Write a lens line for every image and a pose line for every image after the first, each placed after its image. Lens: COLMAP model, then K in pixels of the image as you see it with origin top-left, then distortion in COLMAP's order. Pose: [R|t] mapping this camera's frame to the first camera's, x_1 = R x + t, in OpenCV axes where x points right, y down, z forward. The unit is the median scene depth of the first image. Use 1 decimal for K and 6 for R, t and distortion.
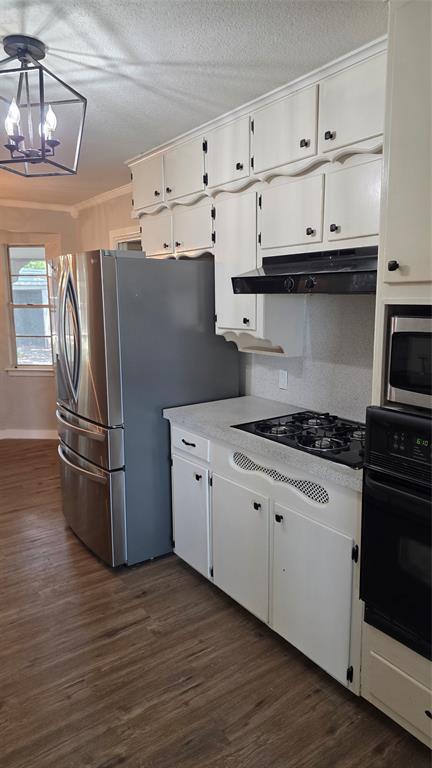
lens RADIAL K [[513.2, 0, 216.0], [0, 513.2, 384.0], [0, 0, 1]] dist [0.059845, -0.002611]
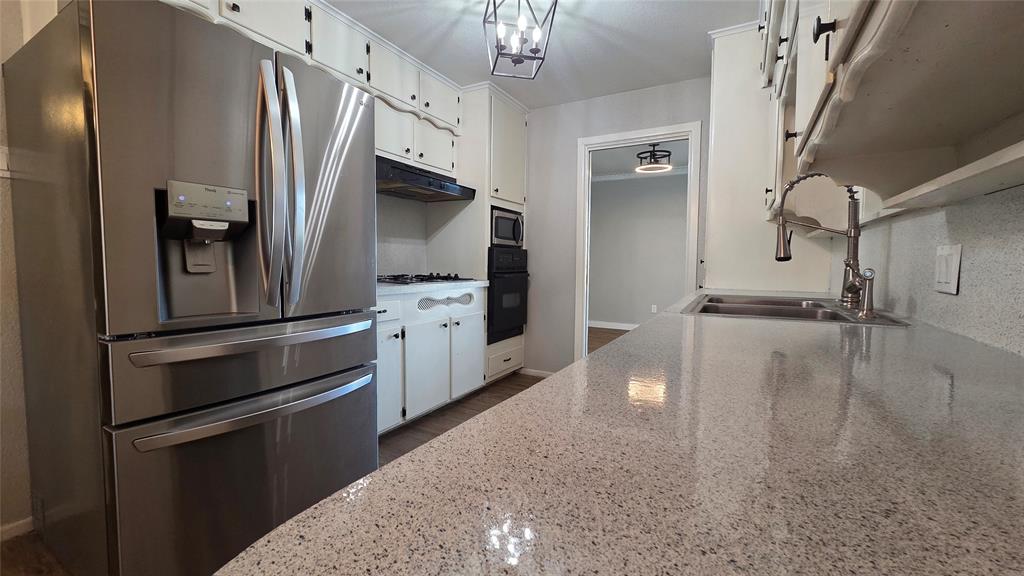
lens RADIAL K [[419.4, 0, 512.0], [0, 419.4, 288.0], [0, 0, 1]] dist [-0.001049, -0.000107]
pose [[-0.422316, -0.049922, 0.905073, -1.331967], [0.141393, 0.982632, 0.120175, 0.009125], [-0.895353, 0.178723, -0.407923, 1.549400]]
